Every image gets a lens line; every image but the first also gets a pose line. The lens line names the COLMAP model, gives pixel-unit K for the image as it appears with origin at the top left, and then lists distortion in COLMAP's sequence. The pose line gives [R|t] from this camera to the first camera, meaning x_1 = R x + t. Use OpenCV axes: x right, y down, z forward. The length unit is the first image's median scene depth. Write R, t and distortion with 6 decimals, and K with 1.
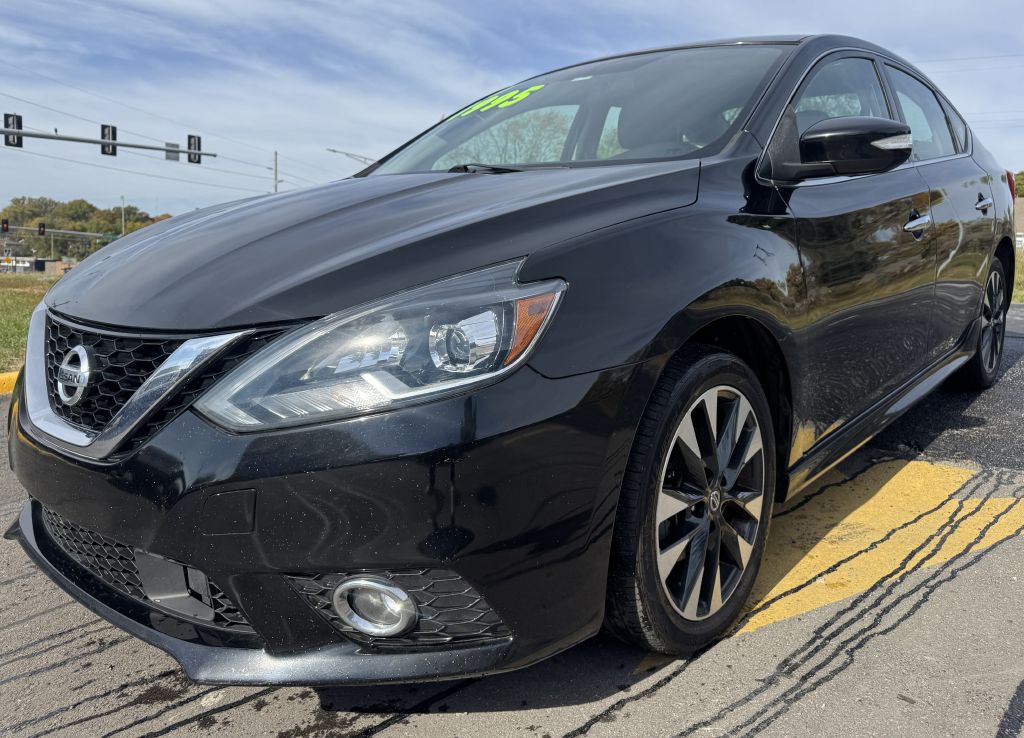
lens RADIAL K [[784.1, 0, 578.3], [0, 784.1, 371.3], [0, 0, 1]] dist [0.008668, 0.001111]
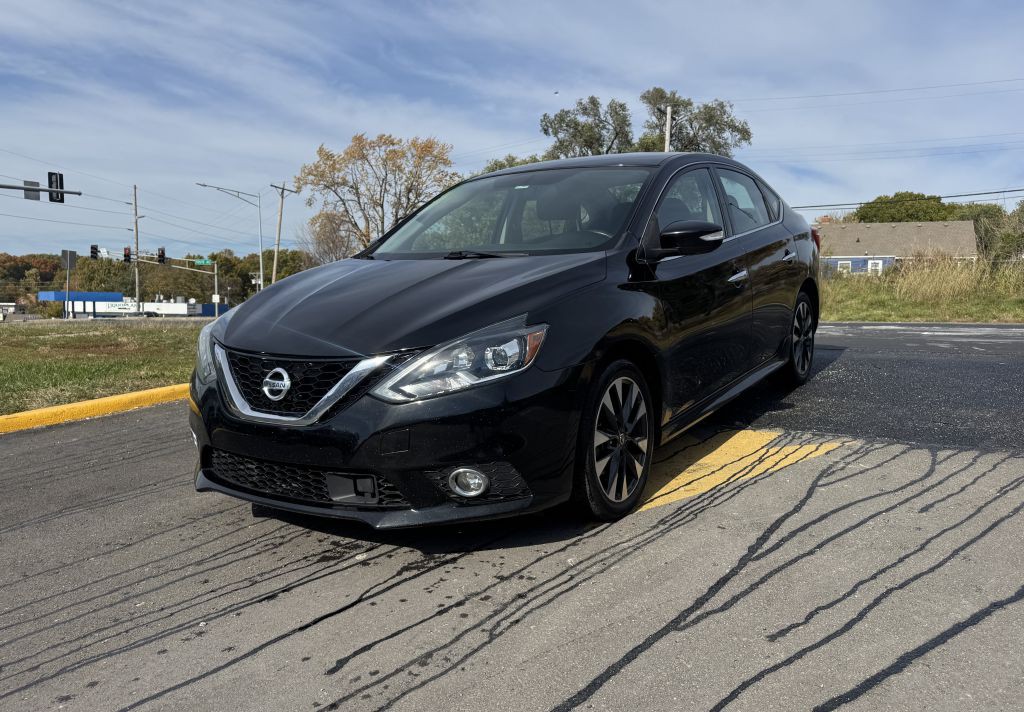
lens RADIAL K [[822.8, 0, 518.0], [0, 822.8, 392.8], [0, 0, 1]] dist [0.007670, -0.014085]
pose [[0.995901, -0.038042, 0.082064, -0.203666], [0.039082, 0.999174, -0.011106, 0.061522], [-0.081574, 0.014267, 0.996565, -0.826696]]
